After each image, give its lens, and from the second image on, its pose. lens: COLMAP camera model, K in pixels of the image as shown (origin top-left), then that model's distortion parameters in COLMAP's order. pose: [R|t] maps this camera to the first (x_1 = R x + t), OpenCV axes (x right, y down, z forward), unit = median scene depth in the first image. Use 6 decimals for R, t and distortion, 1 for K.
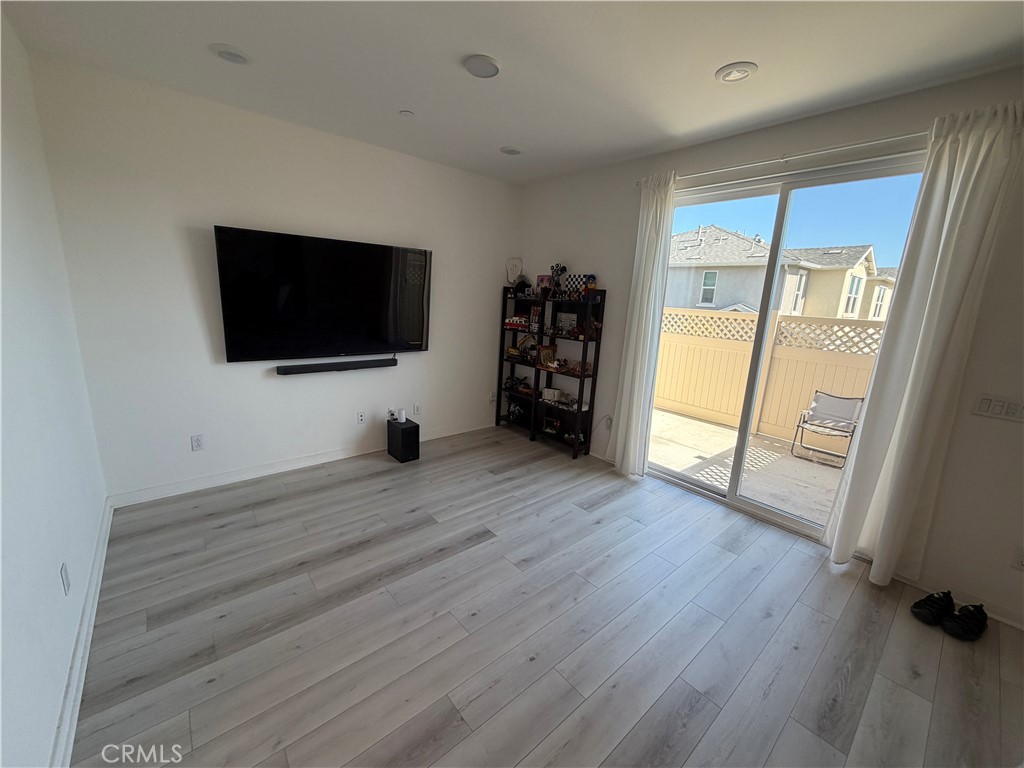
lens RADIAL K [[408.1, 0, 507.8], [0, 408.1, 384.4], [0, 0, 1]] dist [-0.000878, 0.000494]
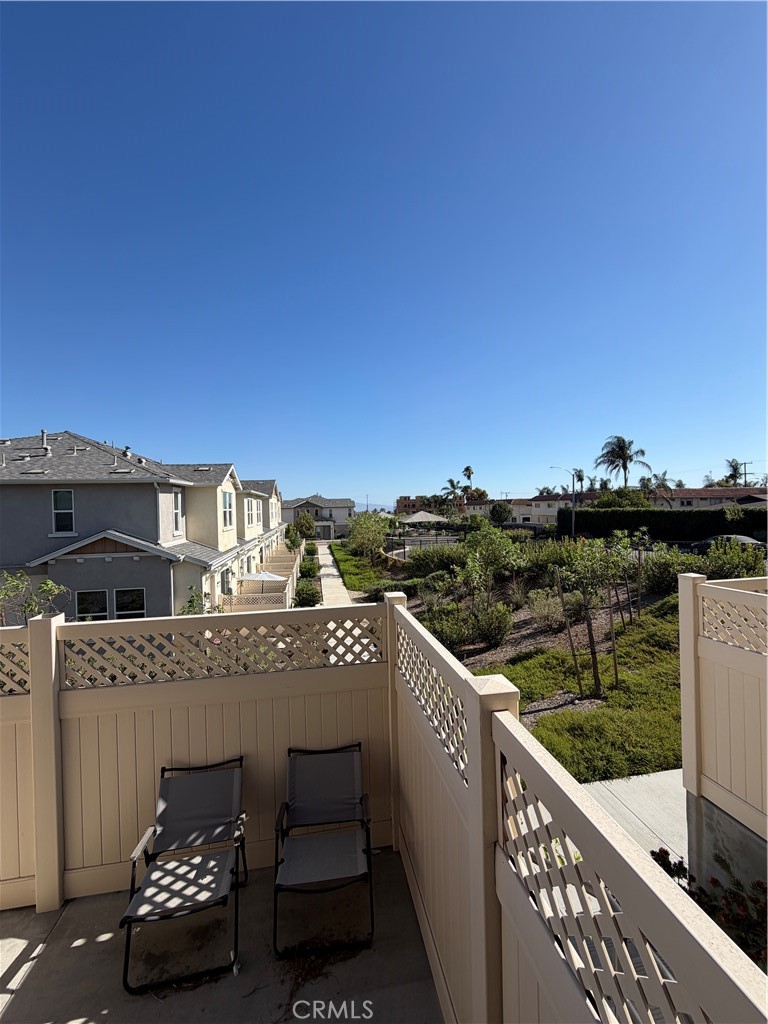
lens RADIAL K [[408.1, 0, 384.9], [0, 408.1, 510.1], [0, 0, 1]] dist [-0.000878, 0.000494]
pose [[0.502559, -0.063674, 0.862195, 0.748876], [0.231915, 0.970662, -0.063495, -0.289353], [-0.832857, 0.231866, 0.502581, 0.711484]]
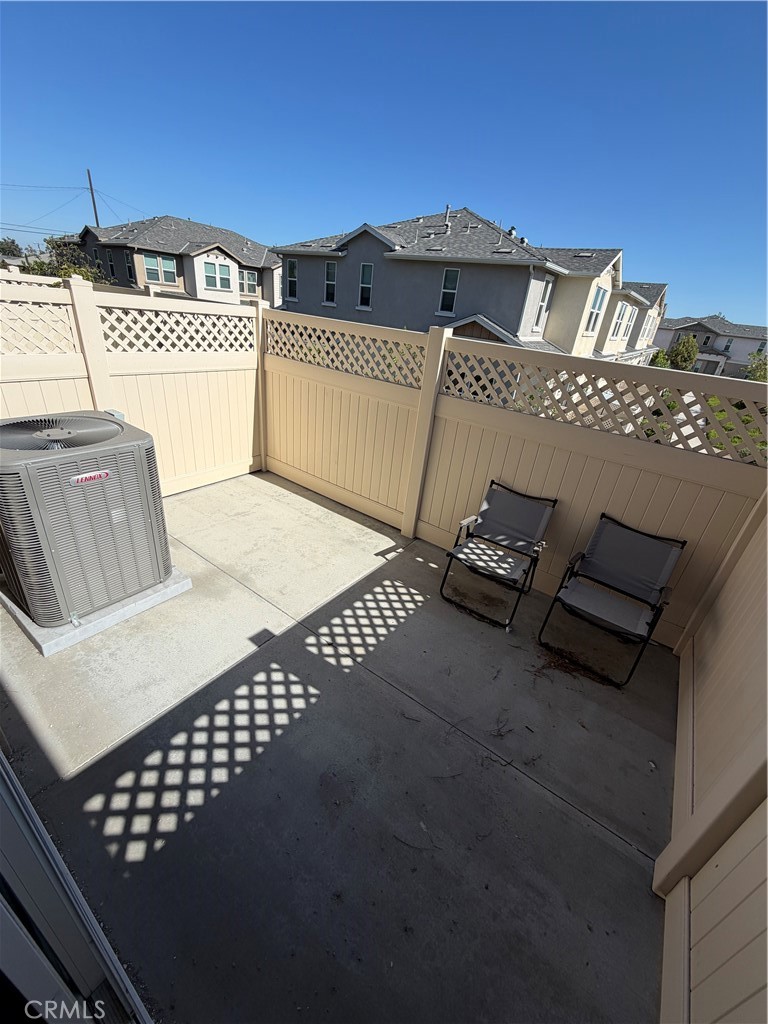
lens RADIAL K [[408.1, 0, 383.3], [0, 408.1, 513.1], [0, 0, 1]] dist [-0.000878, 0.000494]
pose [[0.969447, -0.065081, 0.236511, 0.710995], [-0.001603, 0.962463, 0.271410, -0.148679], [-0.245297, -0.263497, 0.932952, 0.740220]]
